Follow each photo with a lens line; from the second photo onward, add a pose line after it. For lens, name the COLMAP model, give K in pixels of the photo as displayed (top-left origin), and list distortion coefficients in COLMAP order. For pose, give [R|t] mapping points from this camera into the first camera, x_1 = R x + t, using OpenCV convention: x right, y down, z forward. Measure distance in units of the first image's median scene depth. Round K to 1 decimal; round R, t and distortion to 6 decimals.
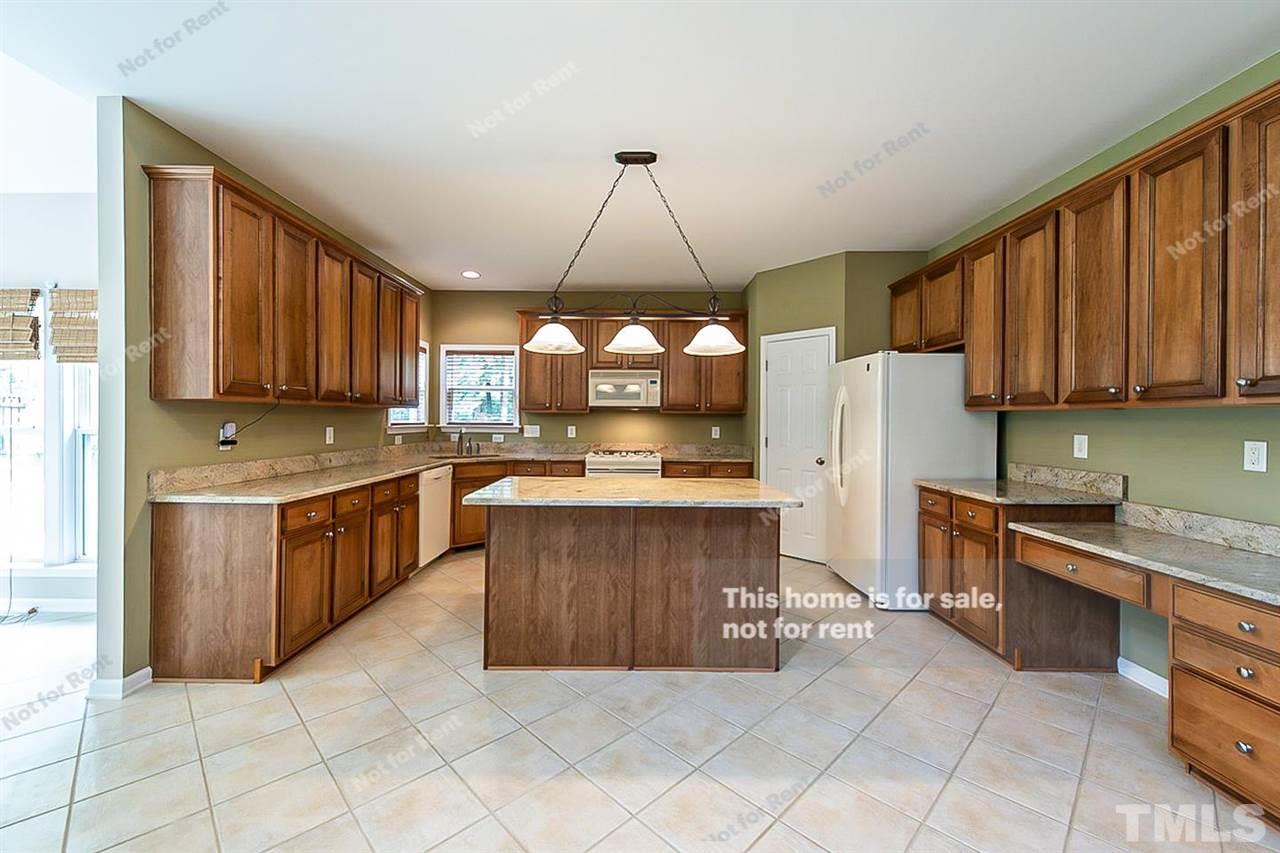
lens RADIAL K [[507.9, 0, 630.2], [0, 507.9, 421.8], [0, 0, 1]] dist [0.007955, -0.000367]
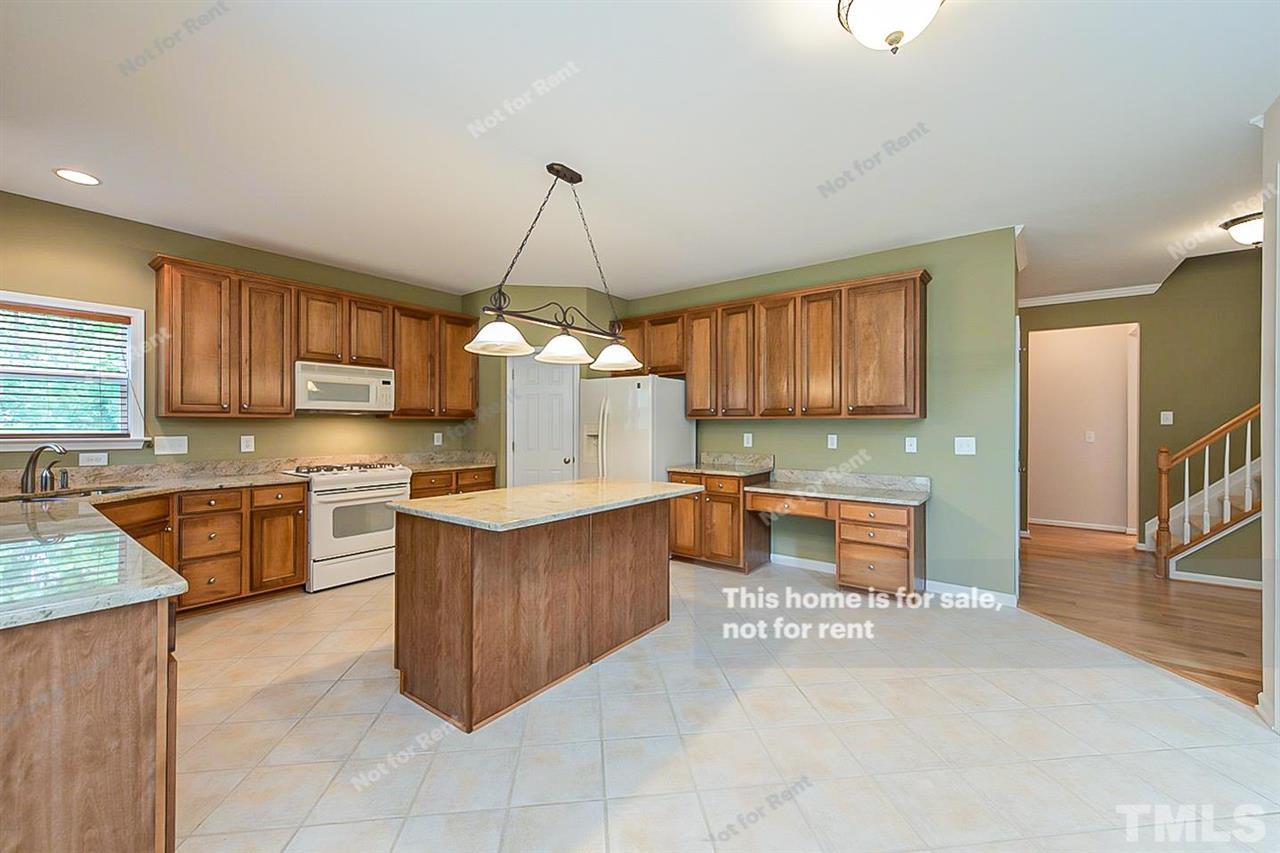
lens RADIAL K [[501.3, 0, 652.1], [0, 501.3, 423.0], [0, 0, 1]] dist [0.000735, -0.000191]
pose [[0.595371, -0.003246, 0.803445, -0.699336], [0.006718, 0.999977, -0.000939, -0.011053], [-0.803423, 0.005957, 0.595379, 0.254406]]
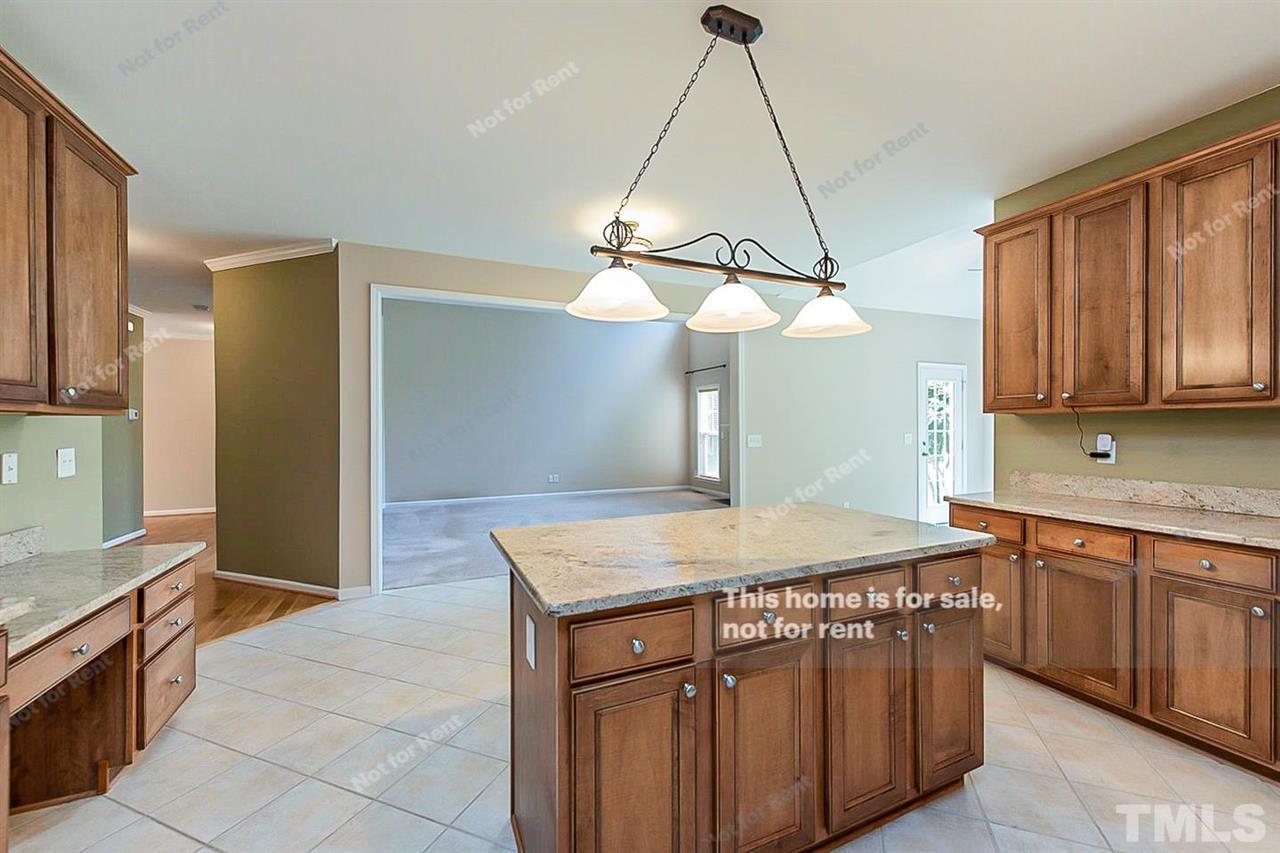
lens RADIAL K [[501.0, 0, 644.9], [0, 501.0, 430.2], [0, 0, 1]] dist [0.009243, -0.000419]
pose [[-0.904966, -0.002703, -0.425475, 0.379911], [-0.003988, 0.999990, 0.002131, -0.004490], [0.425465, 0.003625, -0.904968, 1.522621]]
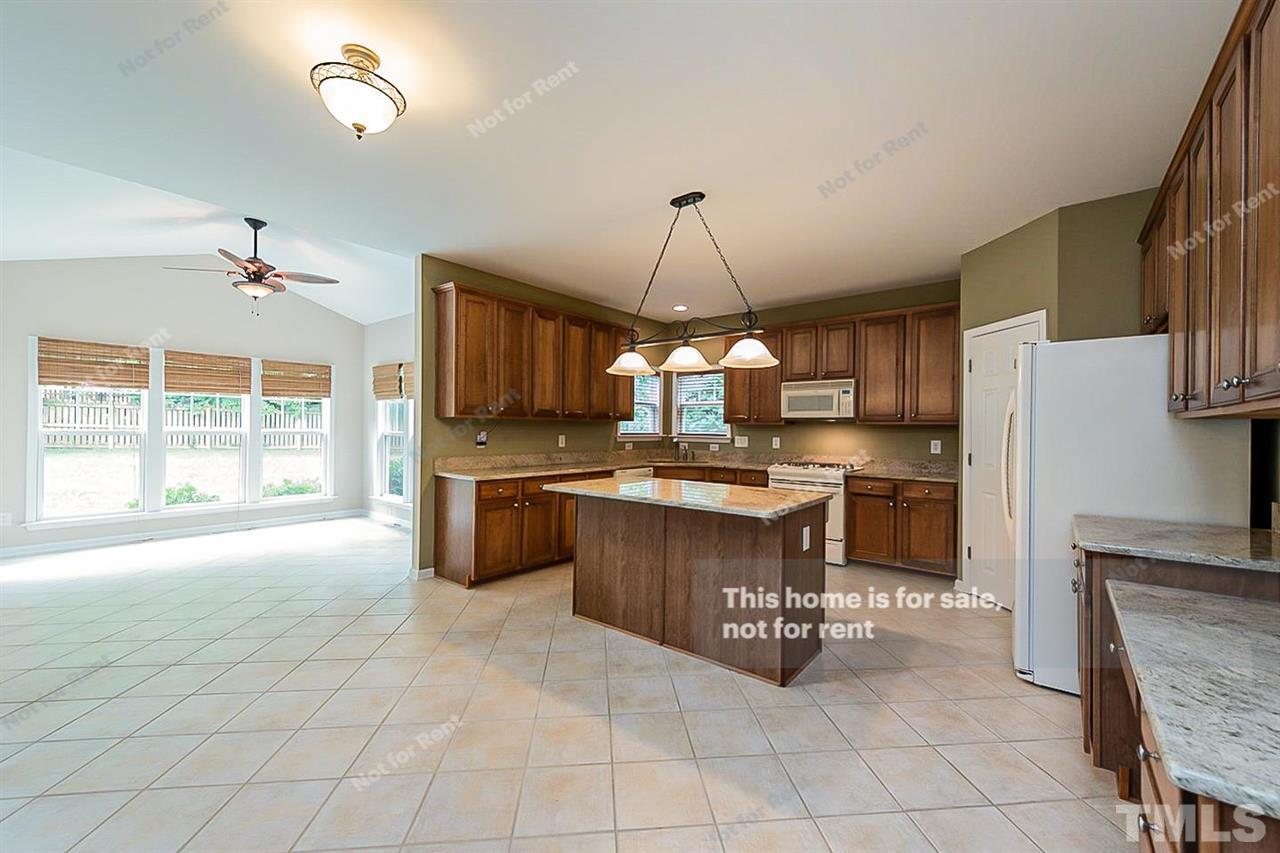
lens RADIAL K [[501.0, 0, 644.9], [0, 501.0, 430.2], [0, 0, 1]] dist [0.009243, -0.000419]
pose [[0.784960, 0.002504, -0.619542, 0.626842], [-0.007731, 0.999954, -0.005754, 0.003581], [0.619498, 0.009306, 0.784943, 0.067881]]
